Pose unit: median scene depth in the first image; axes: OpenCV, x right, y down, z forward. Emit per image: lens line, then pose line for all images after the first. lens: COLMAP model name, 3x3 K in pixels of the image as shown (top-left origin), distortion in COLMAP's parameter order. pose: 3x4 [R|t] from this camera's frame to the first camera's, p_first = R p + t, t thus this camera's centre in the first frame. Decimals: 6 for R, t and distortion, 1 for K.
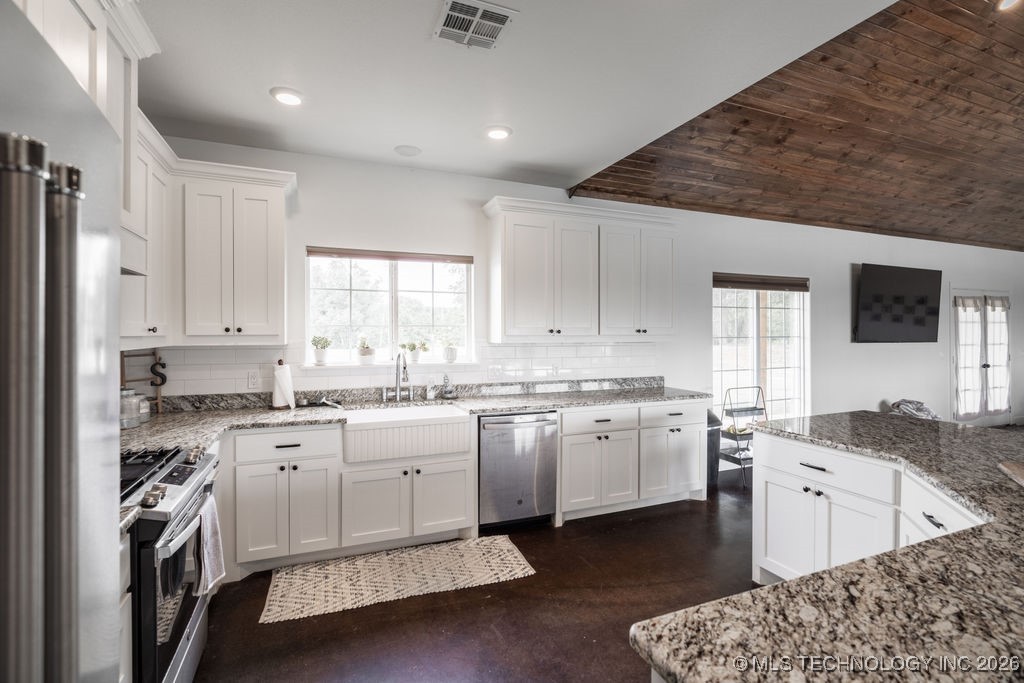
lens RADIAL K [[470.6, 0, 509.9], [0, 470.6, 335.5], [0, 0, 1]] dist [-0.013962, 0.004764]
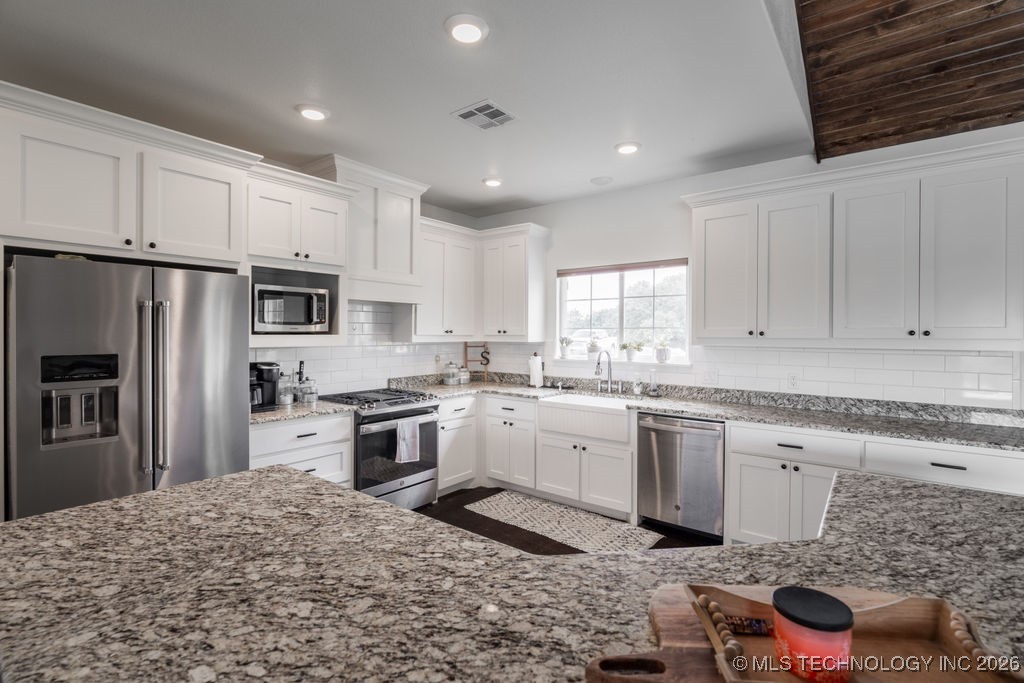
lens RADIAL K [[470.6, 0, 509.9], [0, 470.6, 335.5], [0, 0, 1]] dist [-0.013962, 0.004764]
pose [[0.494666, 0.005508, -0.869065, 0.675355], [-0.009729, 0.999952, 0.000800, -0.000885], [0.869028, 0.008059, 0.494697, 0.206149]]
